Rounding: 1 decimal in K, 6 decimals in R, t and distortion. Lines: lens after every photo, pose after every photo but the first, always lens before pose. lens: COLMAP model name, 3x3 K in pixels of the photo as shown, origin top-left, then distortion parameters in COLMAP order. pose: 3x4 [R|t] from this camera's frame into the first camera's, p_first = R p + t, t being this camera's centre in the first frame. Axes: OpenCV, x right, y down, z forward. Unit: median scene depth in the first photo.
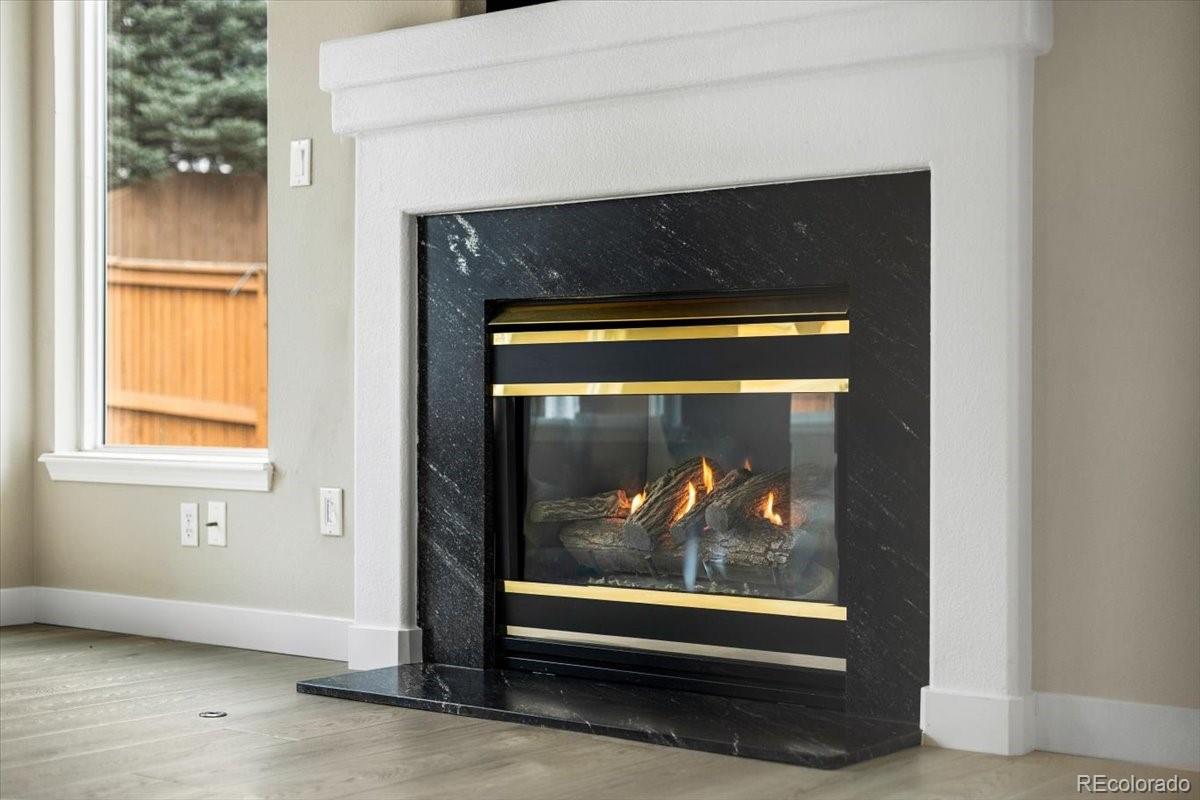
lens RADIAL K [[1758.7, 0, 600.5], [0, 1758.7, 460.5], [0, 0, 1]] dist [-0.005662, 0.014008]
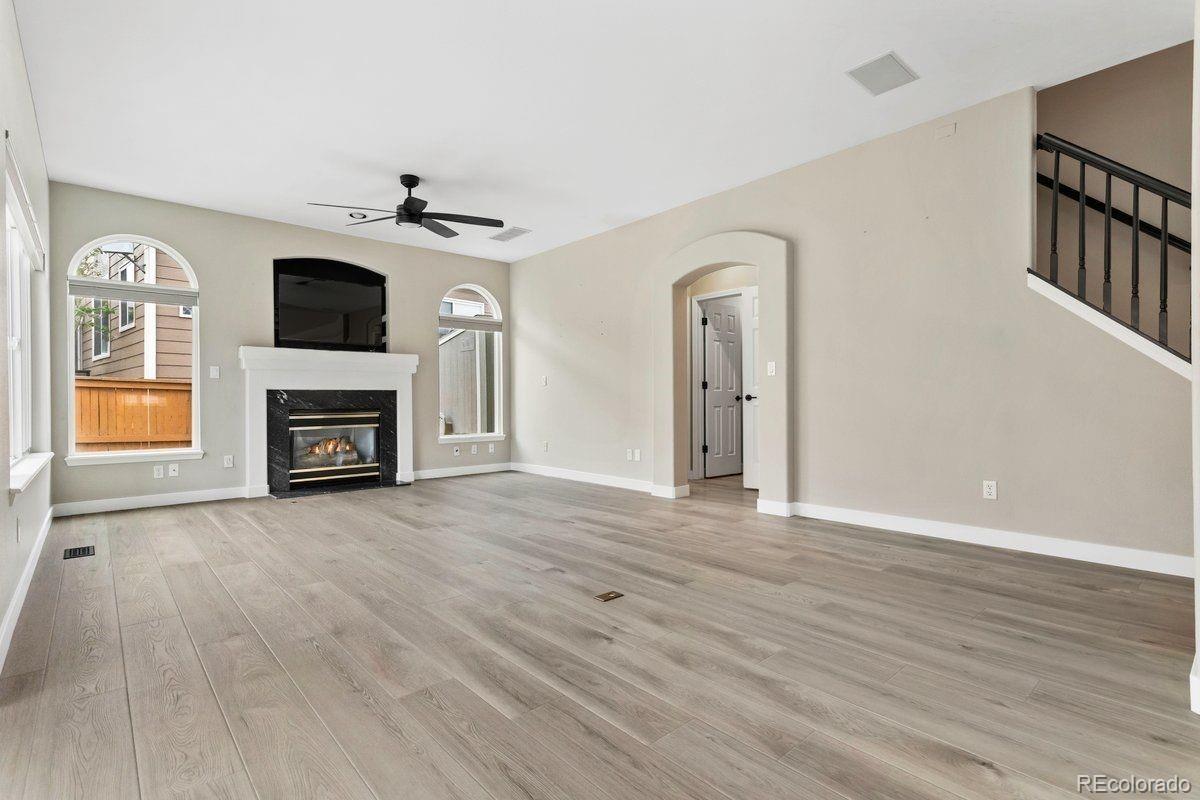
lens RADIAL K [[566.0, 0, 600.0], [0, 566.0, 400.0], [0, 0, 1]] dist [-0.002010, -0.000025]
pose [[0.197687, -0.001220, 0.980264, -1.335265], [0.039162, 0.999211, -0.006654, -0.072889], [-0.979483, 0.039705, 0.197579, -0.082417]]
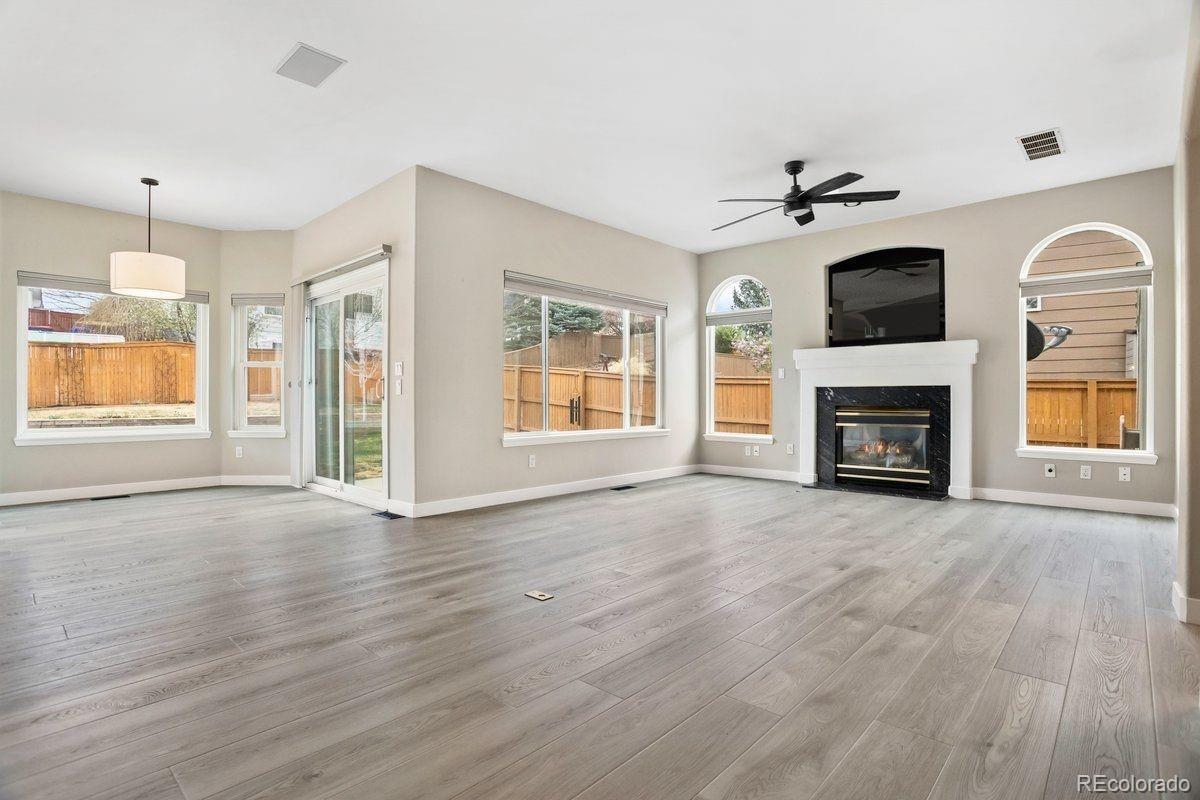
lens RADIAL K [[591.8, 0, 596.1], [0, 591.8, 403.4], [0, 0, 1]] dist [-0.069369, 0.028389]
pose [[0.994979, -0.000211, -0.100084, -0.547112], [-0.002159, 0.999720, -0.023574, -0.057764], [0.100061, 0.023672, 0.994700, -0.639802]]
